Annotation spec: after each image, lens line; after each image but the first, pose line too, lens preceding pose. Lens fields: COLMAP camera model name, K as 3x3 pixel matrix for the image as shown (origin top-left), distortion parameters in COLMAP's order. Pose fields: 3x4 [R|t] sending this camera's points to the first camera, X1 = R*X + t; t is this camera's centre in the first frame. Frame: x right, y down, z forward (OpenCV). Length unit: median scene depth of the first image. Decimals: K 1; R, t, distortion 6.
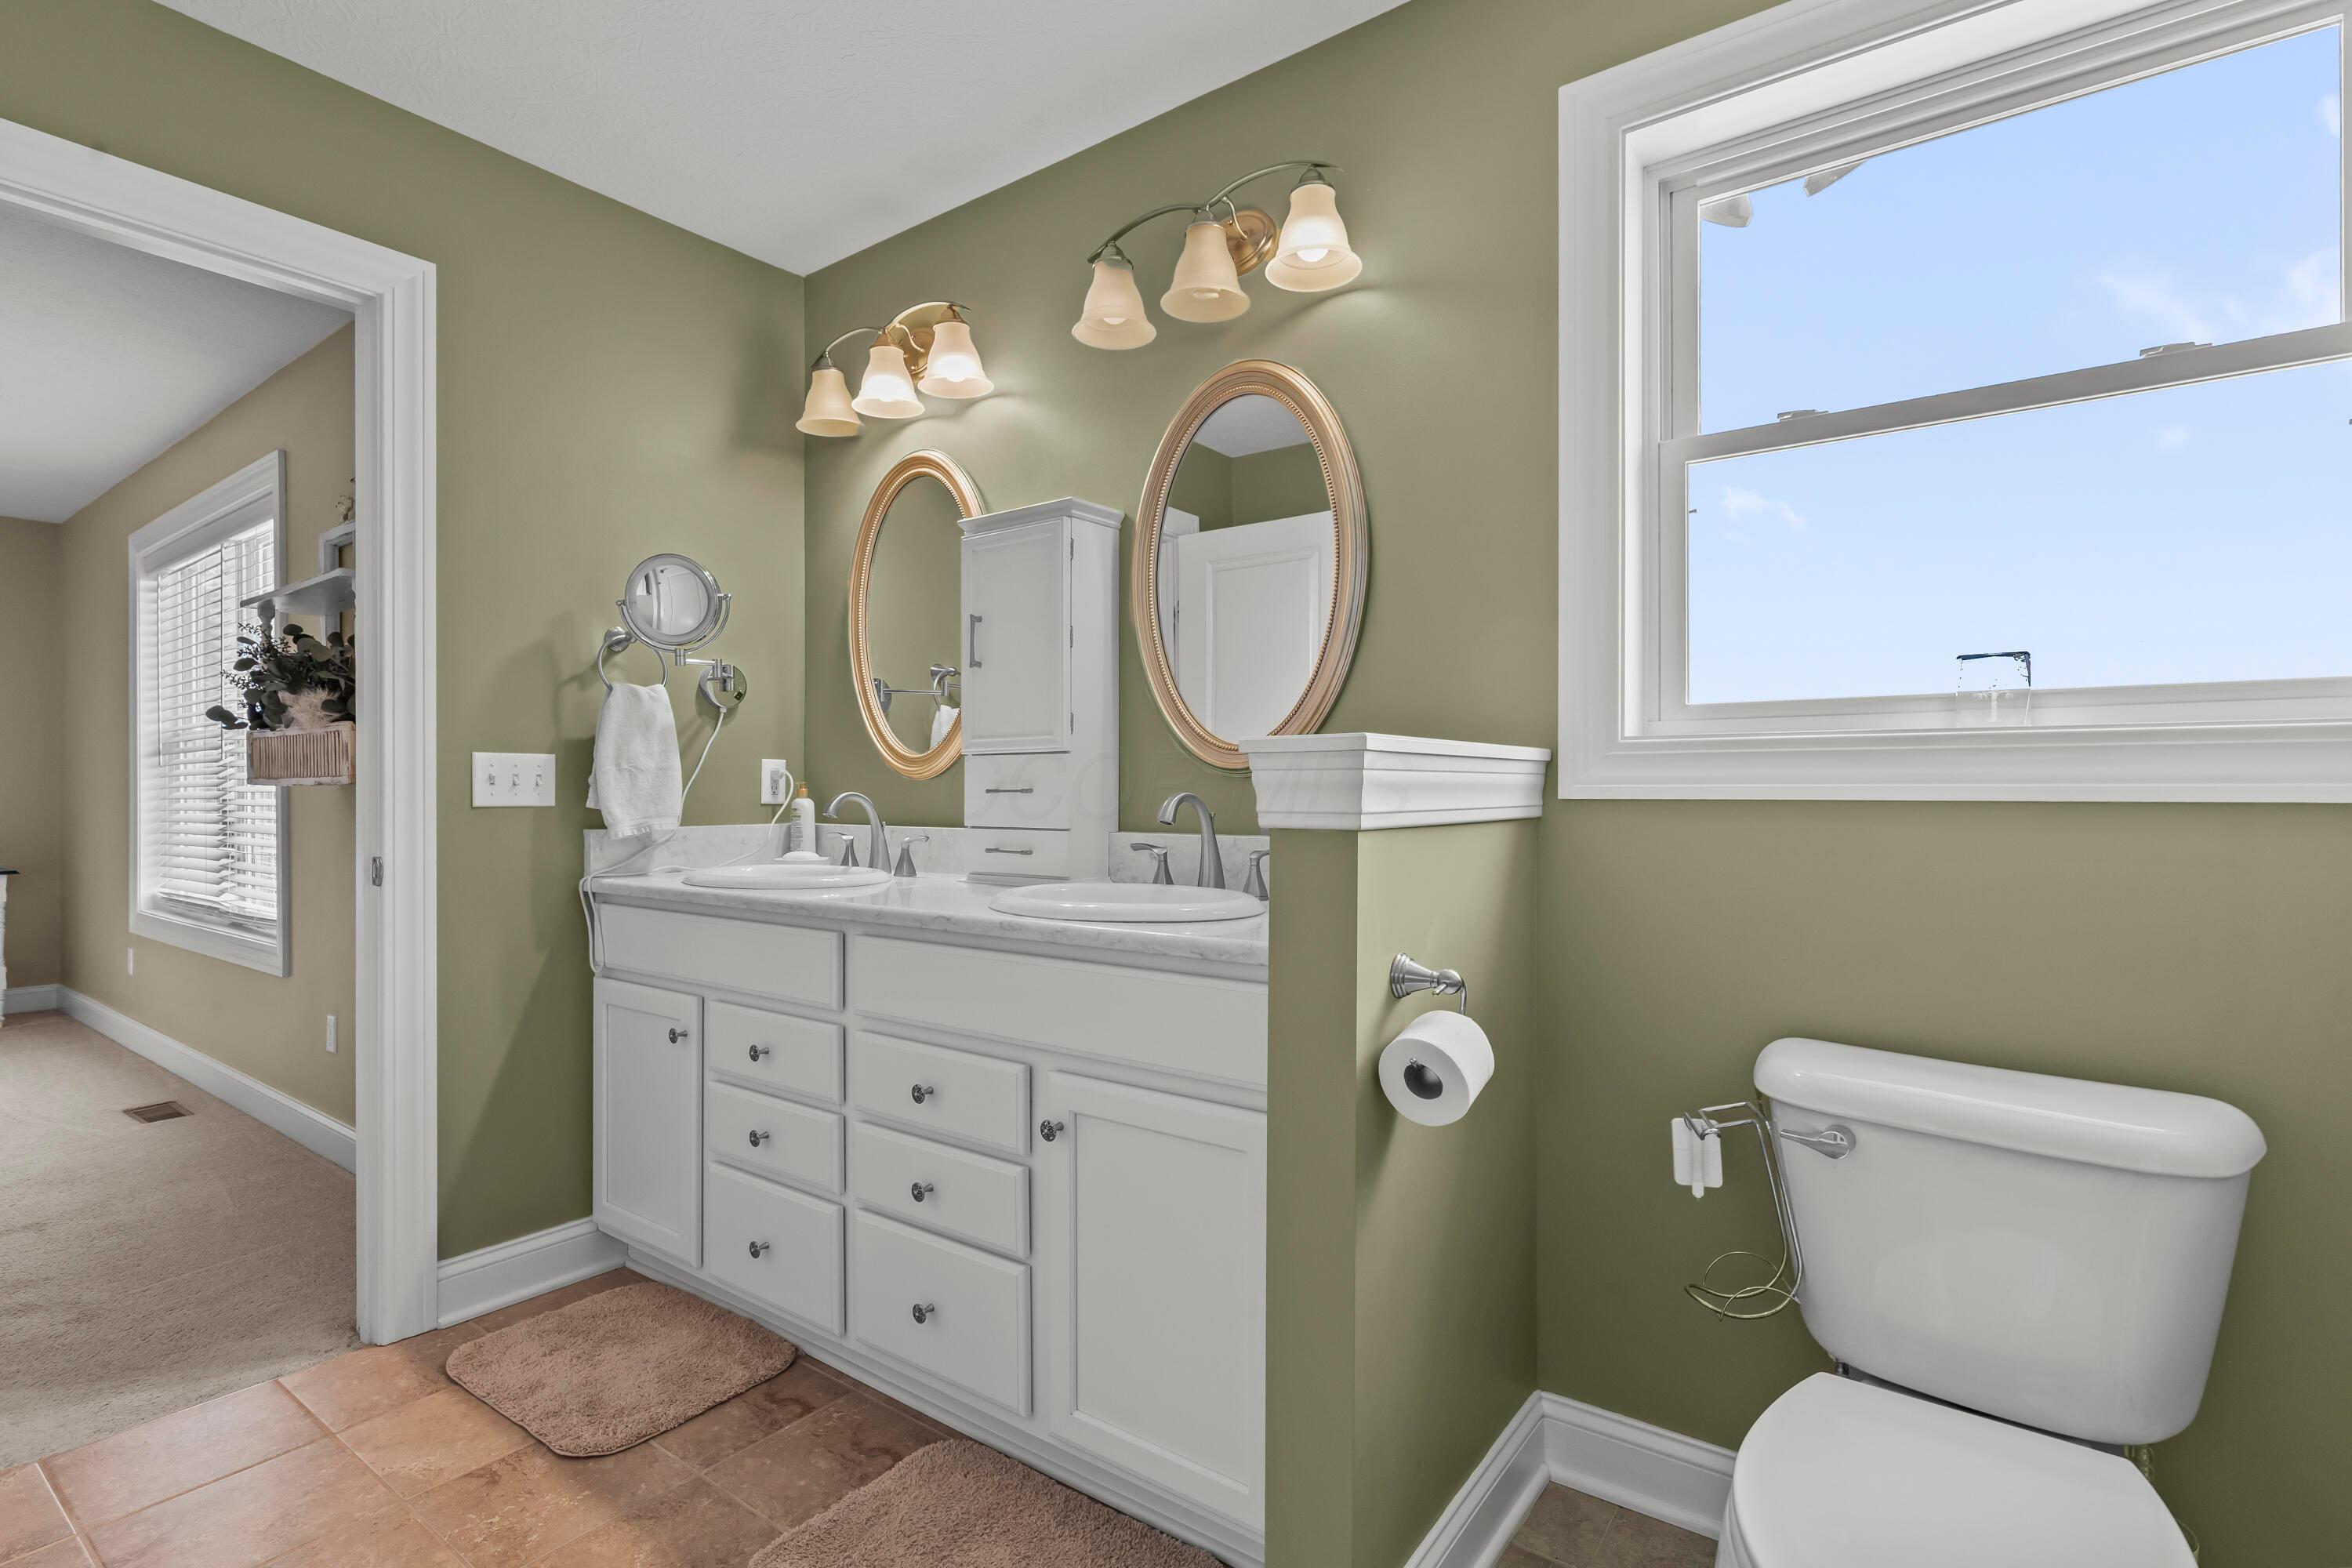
lens RADIAL K [[1098.2, 0, 1176.0], [0, 1098.2, 784.0], [0, 0, 1]] dist [0.007266, 0.000753]
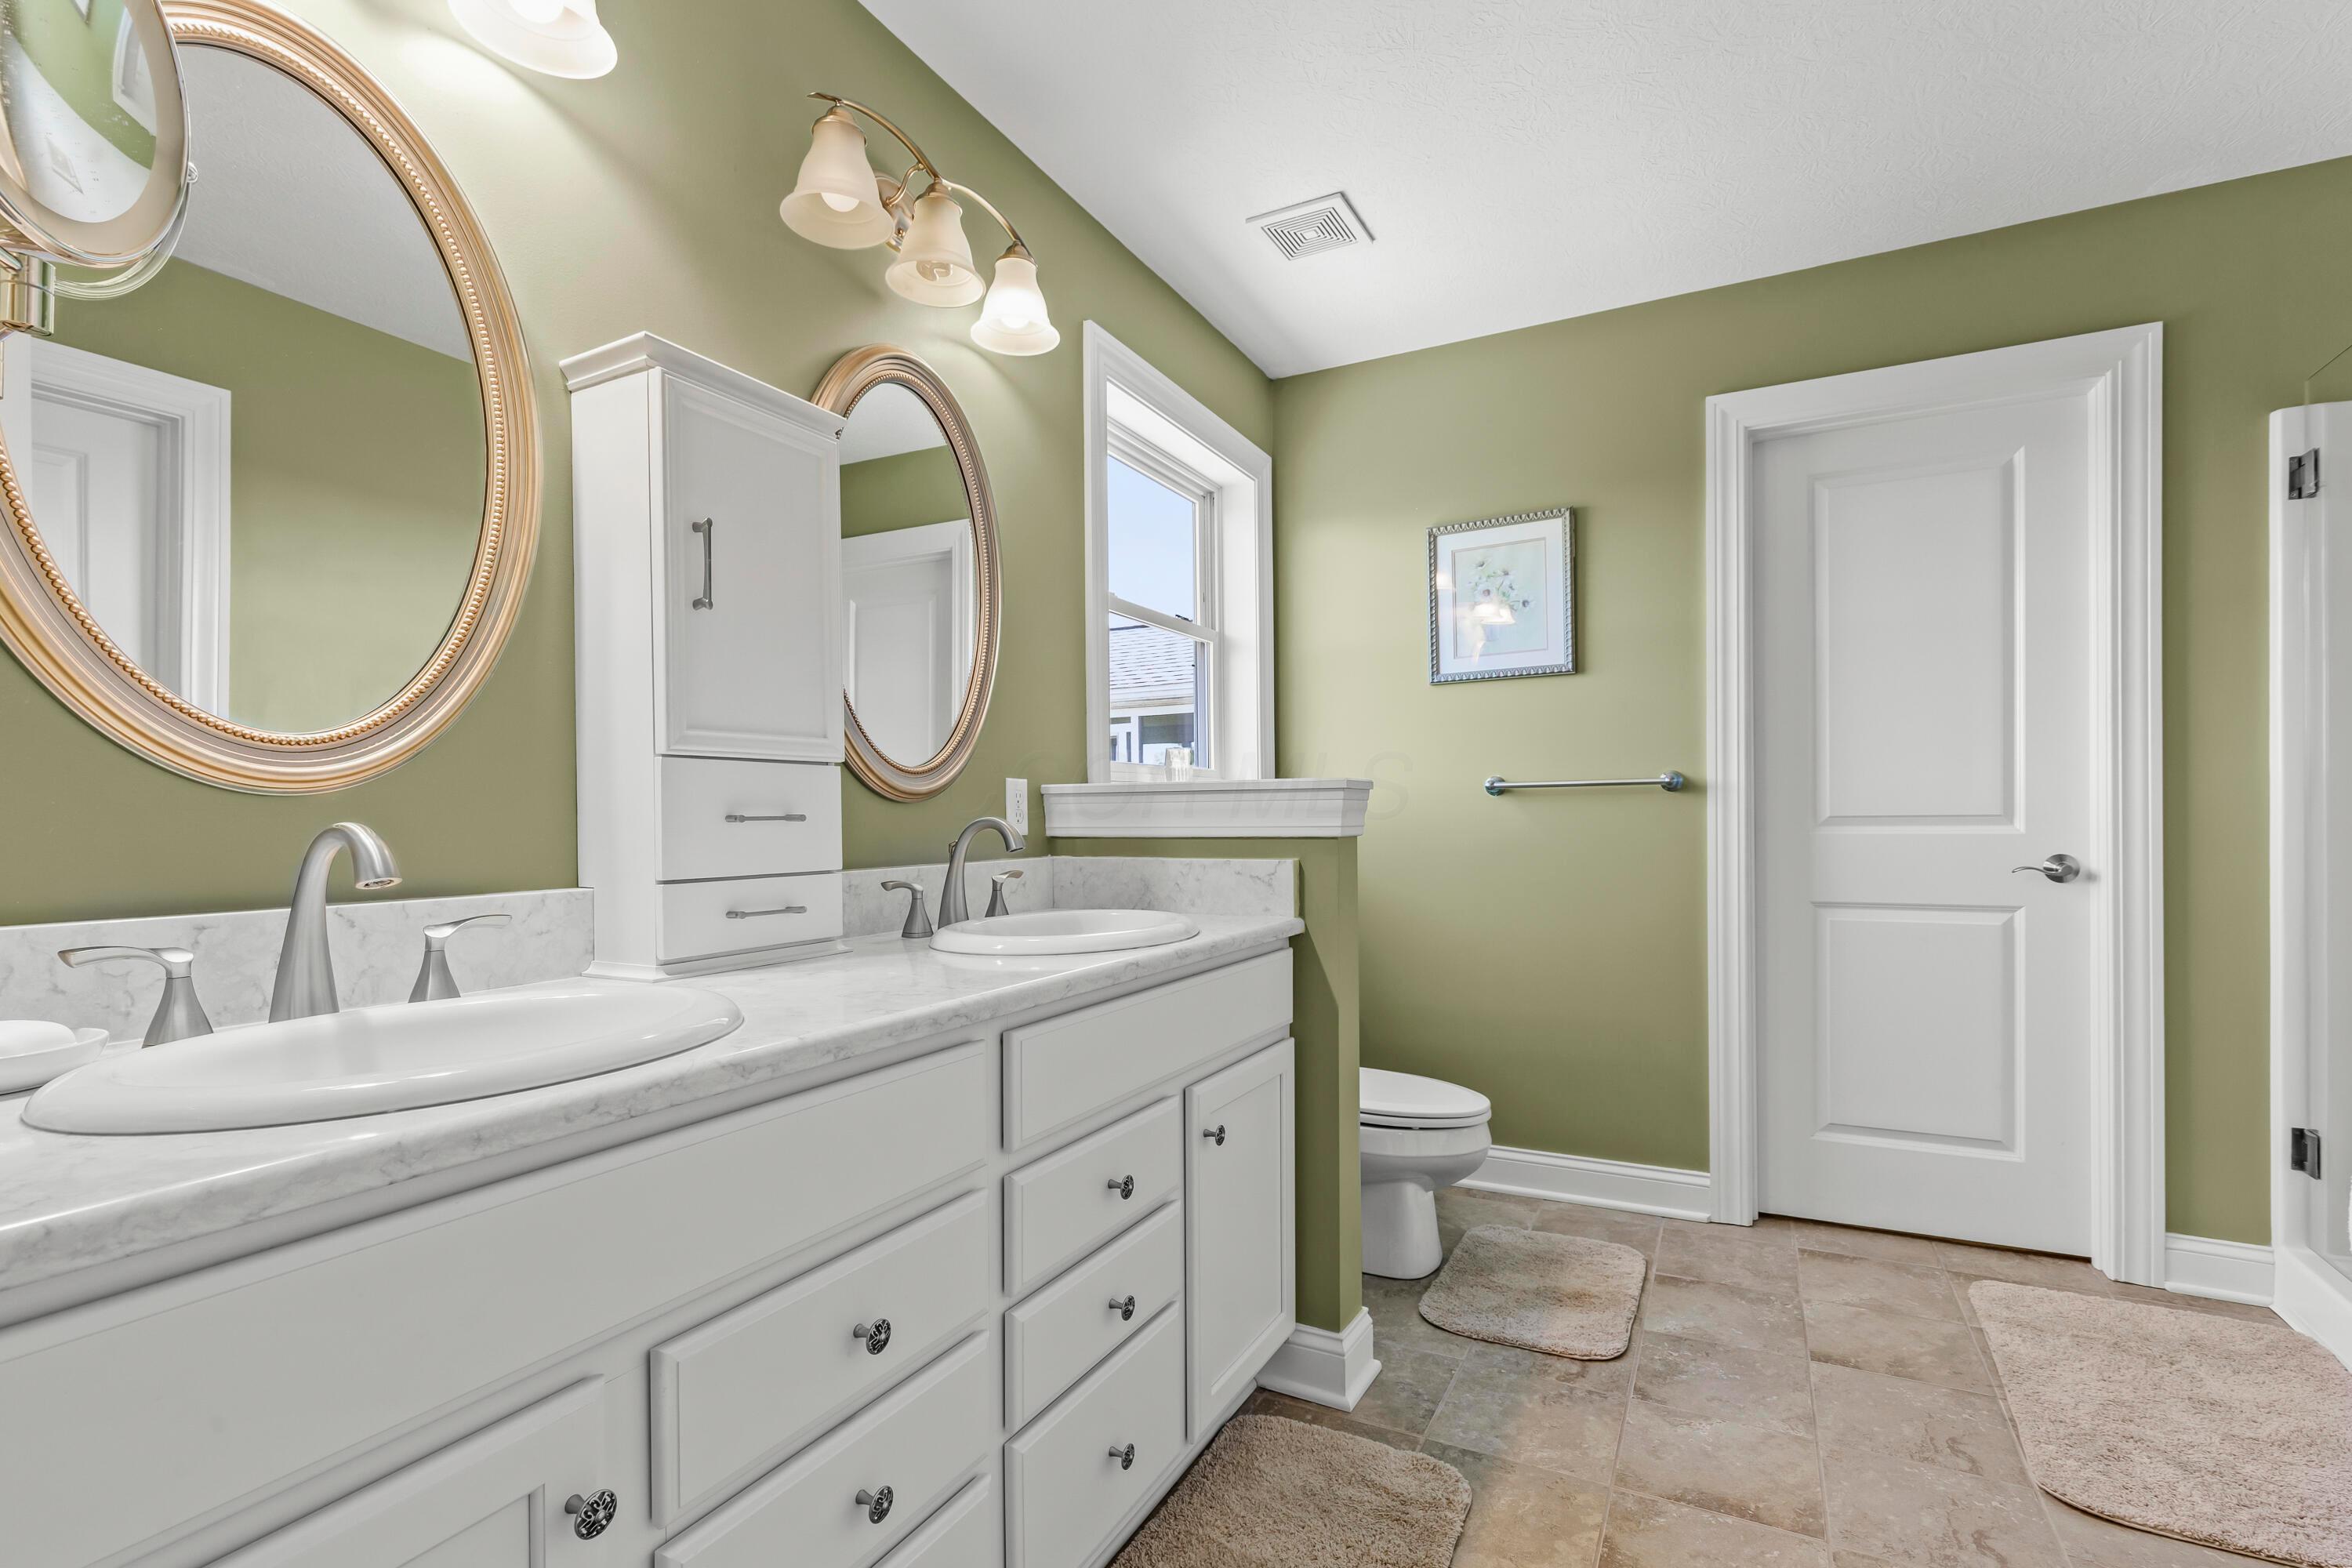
lens RADIAL K [[1081.4, 0, 1183.2], [0, 1081.4, 816.7], [0, 0, 1]] dist [0.012182, -0.000050]
pose [[-0.153906, 0.001377, 0.988085, -0.851687], [0.007712, 0.999970, -0.000193, 0.007535], [-0.988055, 0.007591, -0.153912, 0.893027]]
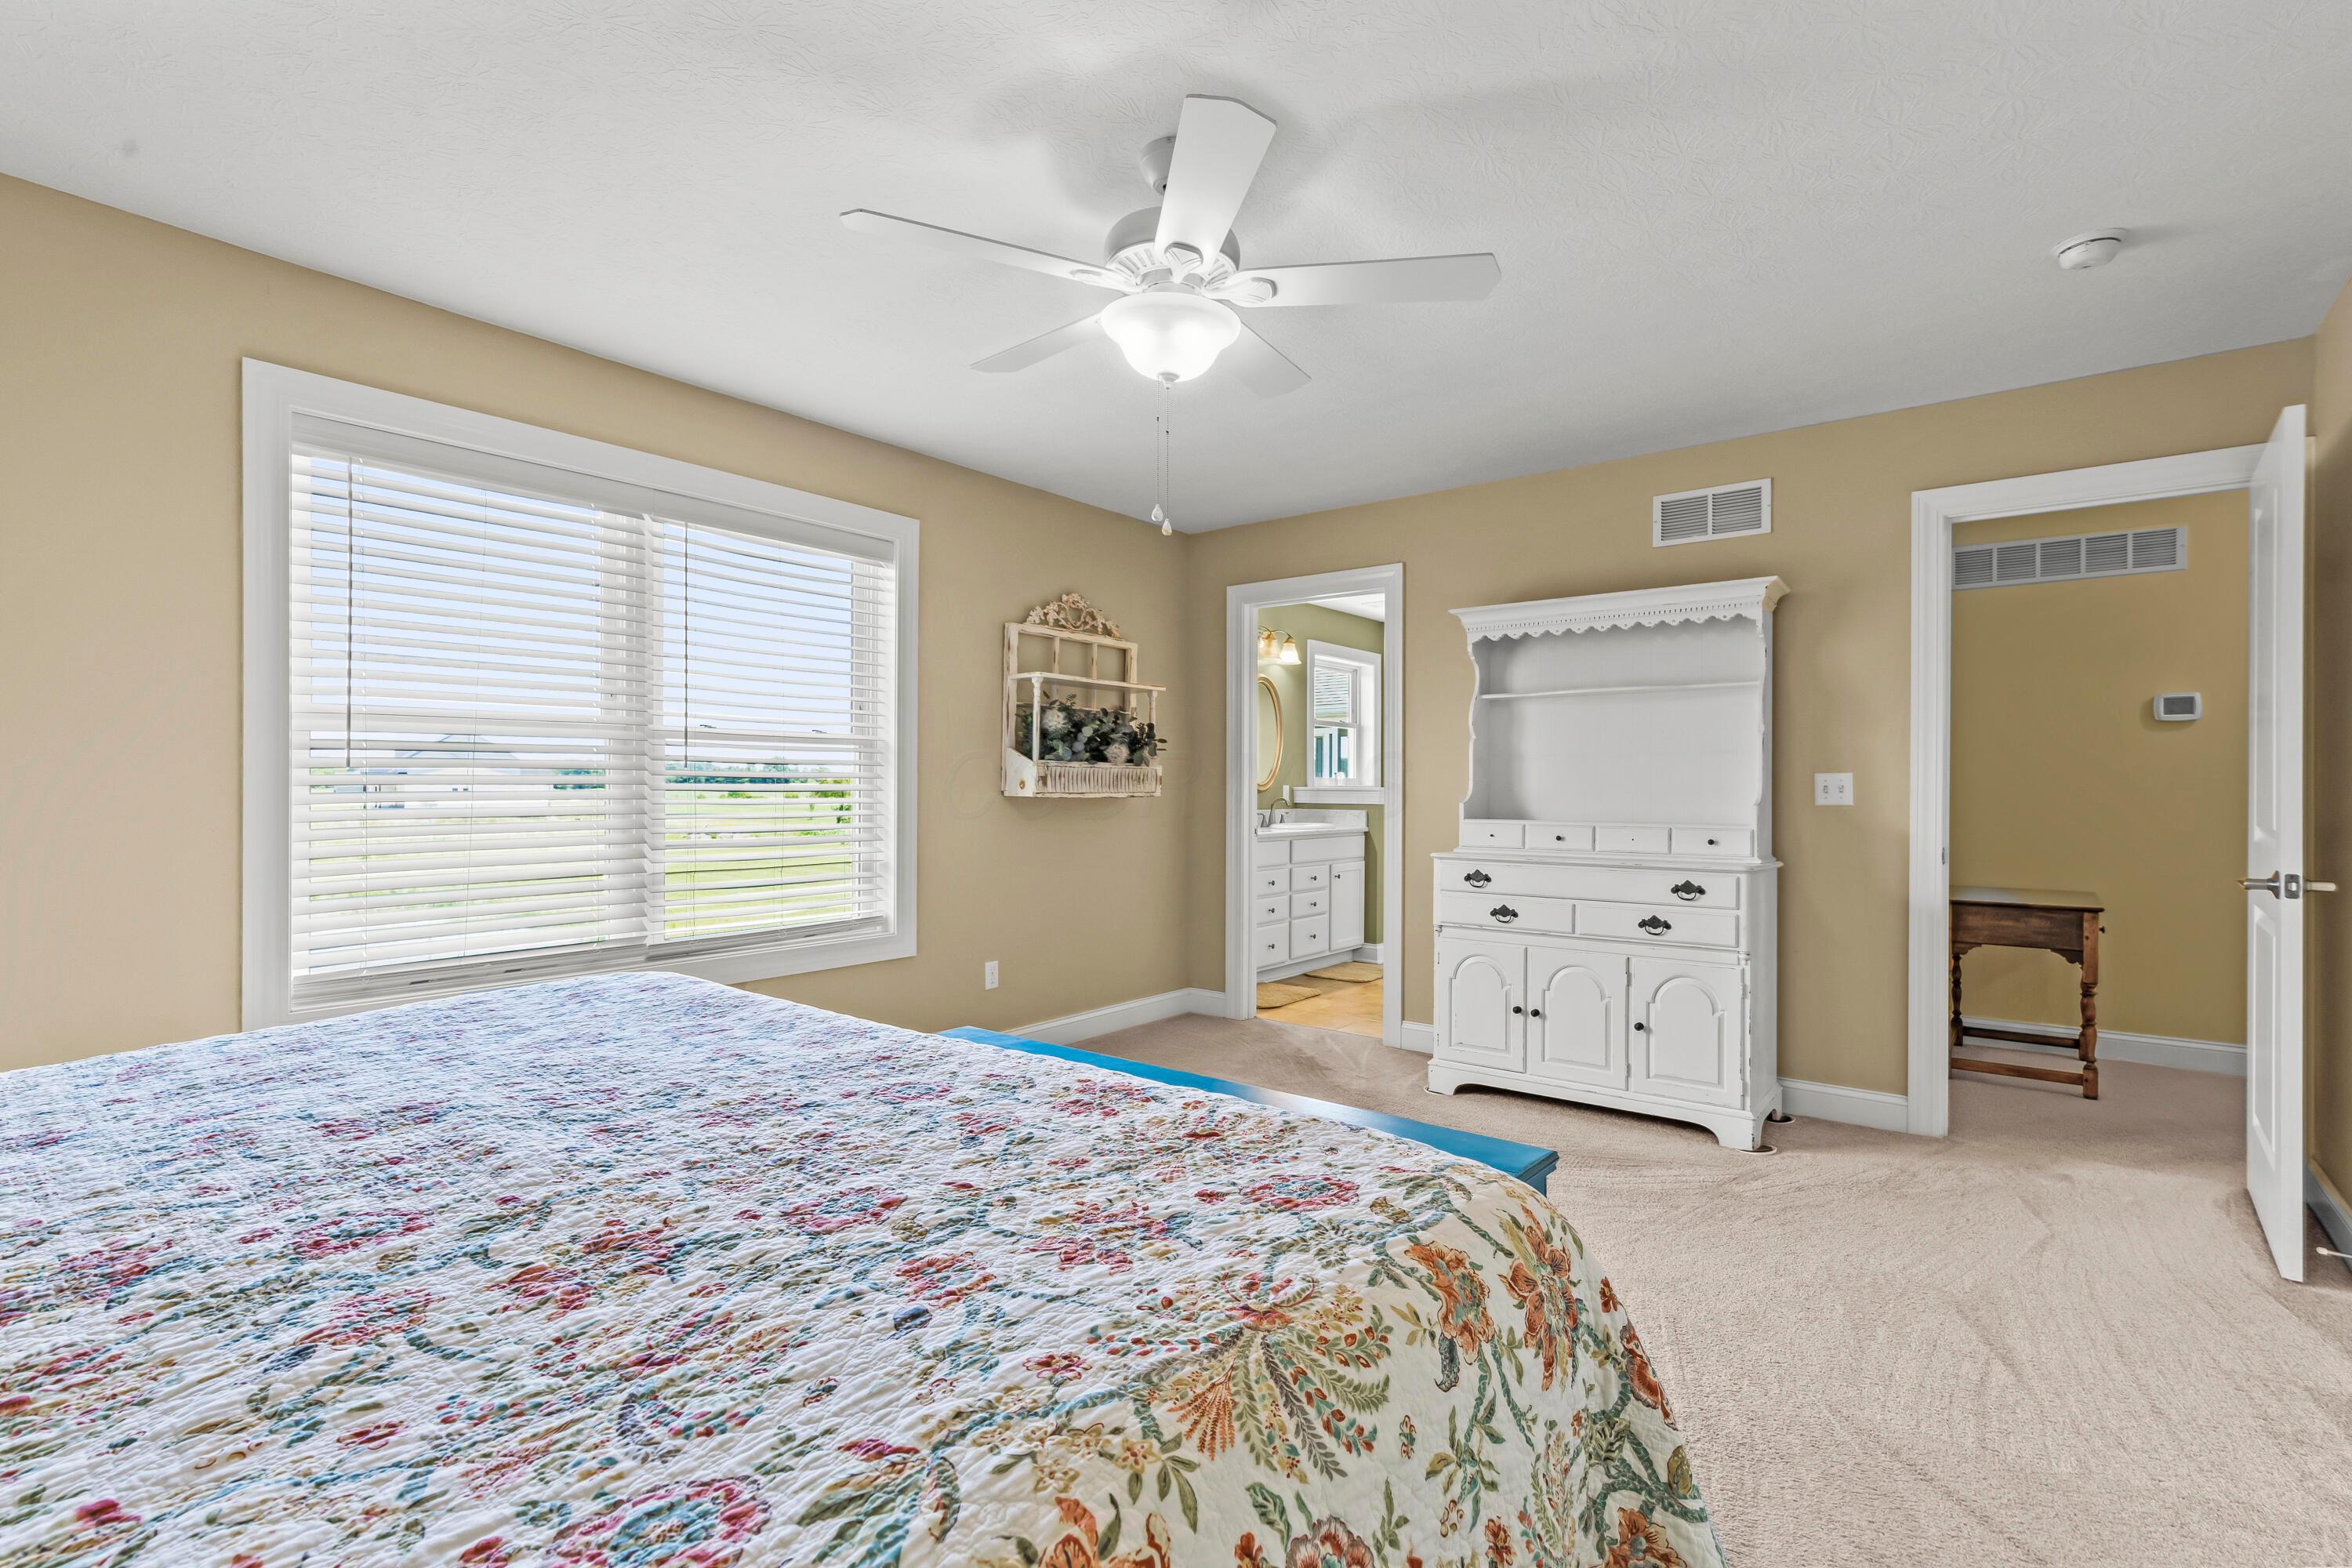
lens RADIAL K [[1098.2, 0, 1176.0], [0, 1098.2, 784.0], [0, 0, 1]] dist [0.007266, 0.000753]
pose [[0.041469, 0.005935, 0.999122, -3.303591], [-0.014791, 0.999876, -0.005326, -0.009461], [-0.999030, -0.014557, 0.041552, 1.095182]]
